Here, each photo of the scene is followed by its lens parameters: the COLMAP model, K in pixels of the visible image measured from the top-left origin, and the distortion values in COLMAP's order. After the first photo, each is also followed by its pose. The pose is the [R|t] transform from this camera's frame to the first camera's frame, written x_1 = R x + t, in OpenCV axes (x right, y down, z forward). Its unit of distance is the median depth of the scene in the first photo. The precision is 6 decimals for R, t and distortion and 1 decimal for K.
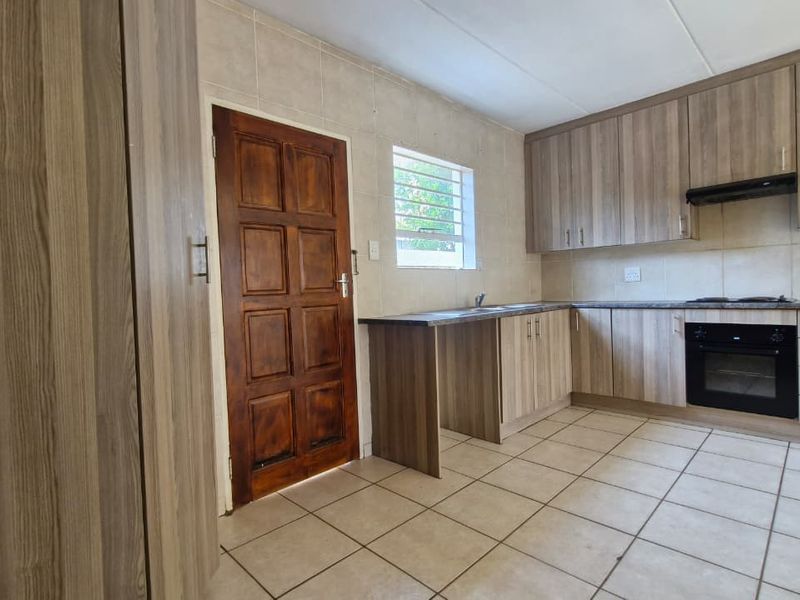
lens RADIAL K [[421.2, 0, 407.9], [0, 421.2, 297.9], [0, 0, 1]] dist [0.003549, -0.000948]
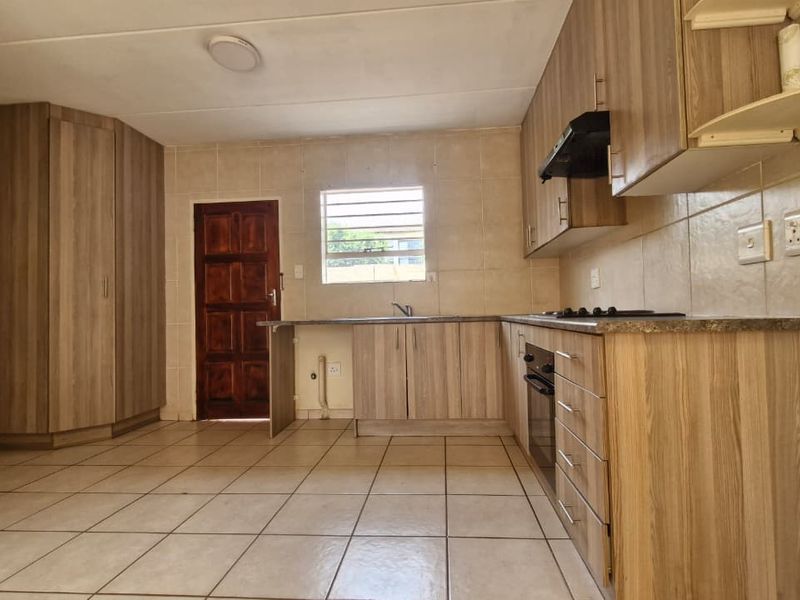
lens RADIAL K [[421.2, 0, 407.9], [0, 421.2, 297.9], [0, 0, 1]] dist [0.003549, -0.000948]
pose [[0.640183, -0.009046, -0.768170, 1.263067], [-0.013684, 0.999638, -0.023176, -0.000259], [0.768101, 0.025348, 0.639827, 0.409830]]
